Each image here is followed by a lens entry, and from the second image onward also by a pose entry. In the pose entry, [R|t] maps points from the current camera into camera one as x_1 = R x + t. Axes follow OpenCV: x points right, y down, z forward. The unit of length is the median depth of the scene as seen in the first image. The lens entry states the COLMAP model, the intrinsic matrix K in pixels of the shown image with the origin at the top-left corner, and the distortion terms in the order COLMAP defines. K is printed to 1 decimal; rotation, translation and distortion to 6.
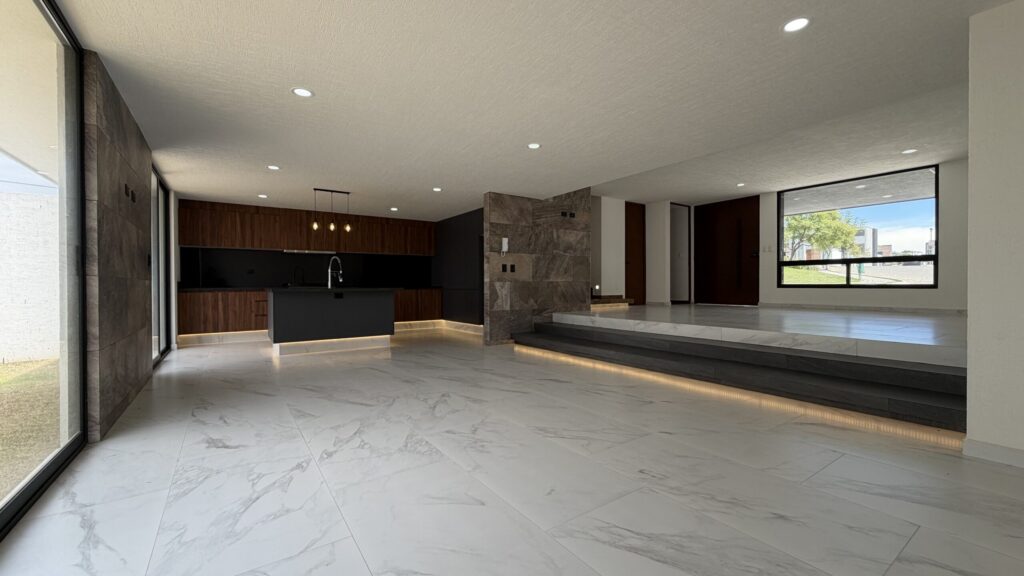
lens RADIAL K [[408.7, 0, 512.4], [0, 408.7, 287.4], [0, 0, 1]] dist [0.000979, -0.000097]
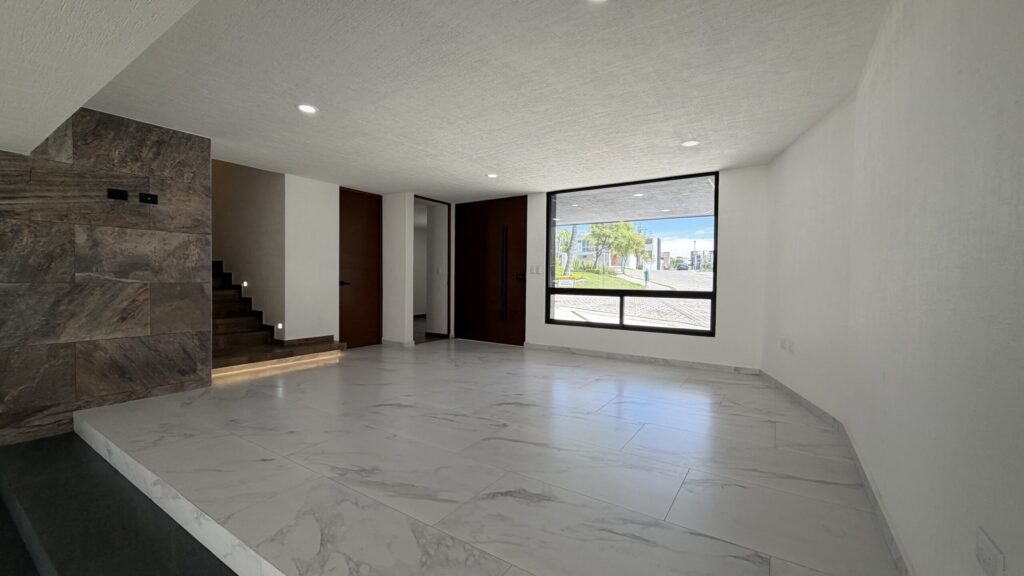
lens RADIAL K [[408.7, 0, 512.0], [0, 408.7, 288.4], [0, 0, 1]] dist [0.000979, -0.000097]
pose [[0.928446, 0.005475, 0.371427, 0.360808], [-0.011398, 0.999840, 0.013752, -0.081151], [-0.371293, -0.017002, 0.928360, 0.385551]]
